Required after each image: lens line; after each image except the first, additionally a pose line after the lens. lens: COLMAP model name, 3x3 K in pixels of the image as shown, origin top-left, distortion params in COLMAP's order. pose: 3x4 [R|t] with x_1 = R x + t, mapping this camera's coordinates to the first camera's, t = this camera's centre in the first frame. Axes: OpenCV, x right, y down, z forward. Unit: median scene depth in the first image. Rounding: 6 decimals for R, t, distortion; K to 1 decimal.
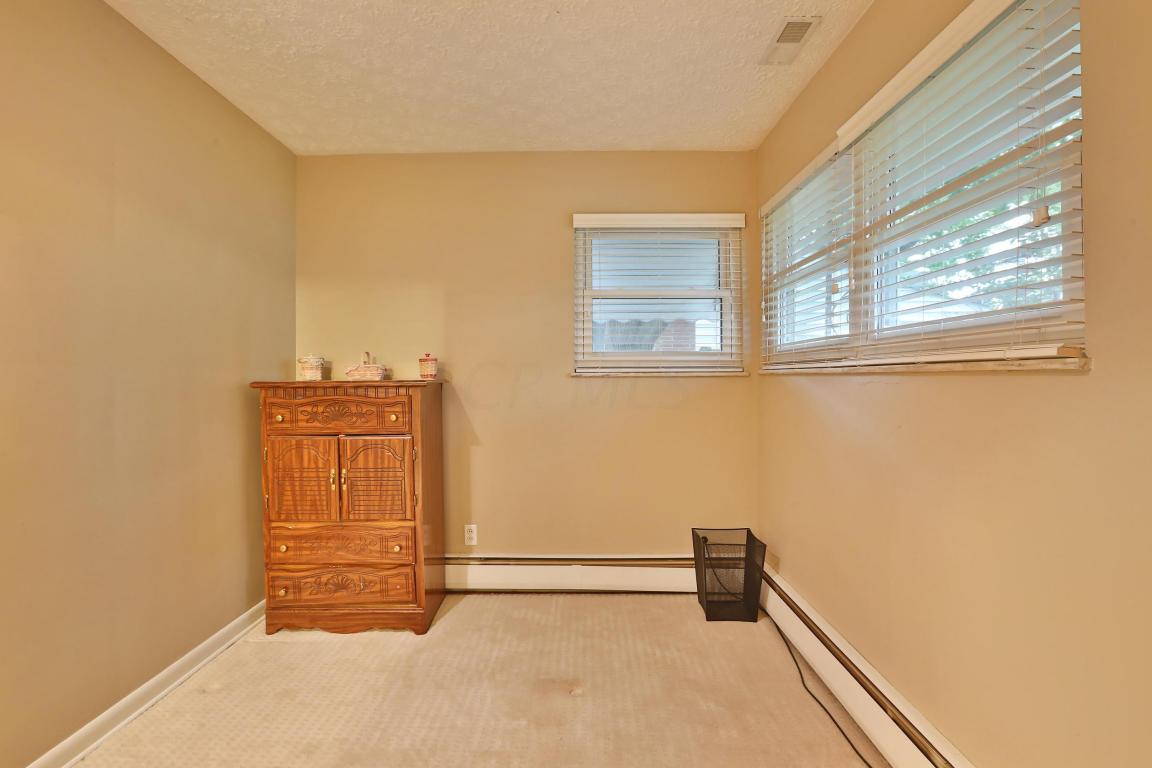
lens RADIAL K [[549.4, 0, 576.0], [0, 549.4, 376.8], [0, 0, 1]] dist [-0.049418, 0.015900]
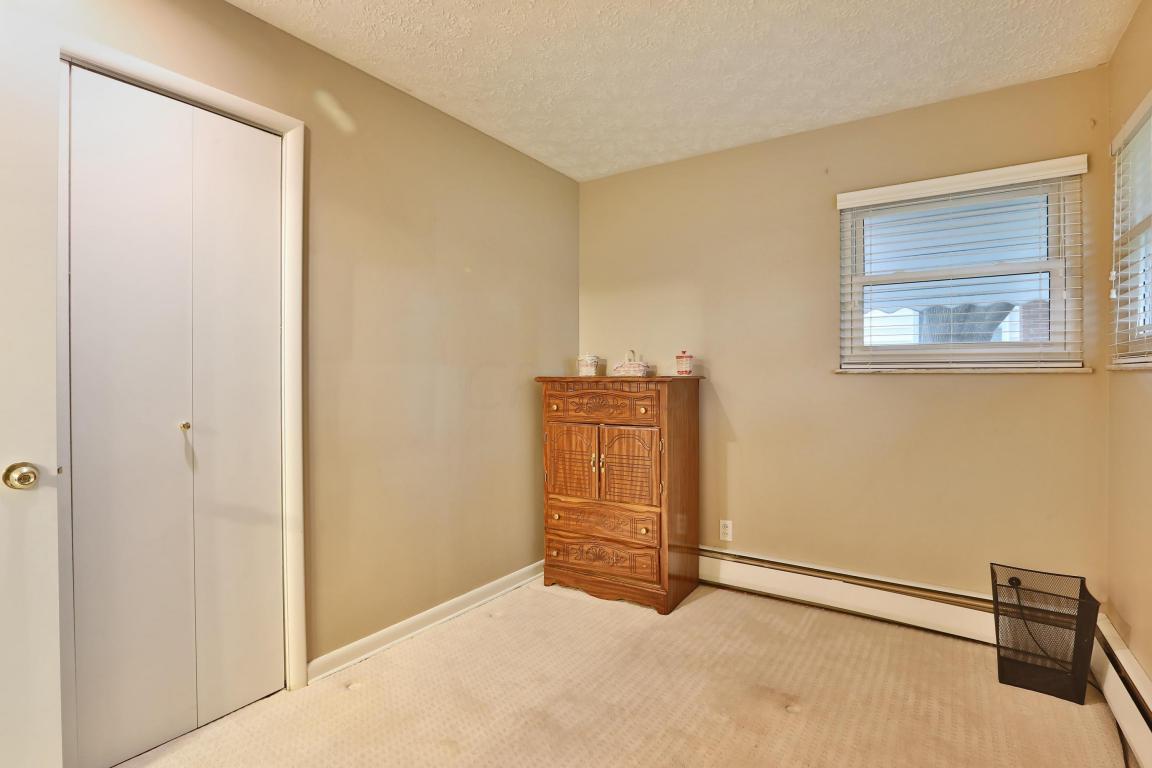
lens RADIAL K [[549.4, 0, 566.1], [0, 549.4, 376.6], [0, 0, 1]] dist [-0.049418, 0.015900]
pose [[0.831443, 0.005673, -0.555582, 0.129526], [-0.002612, 0.999977, 0.006302, 0.000389], [0.555604, -0.003789, 0.831438, 0.004723]]
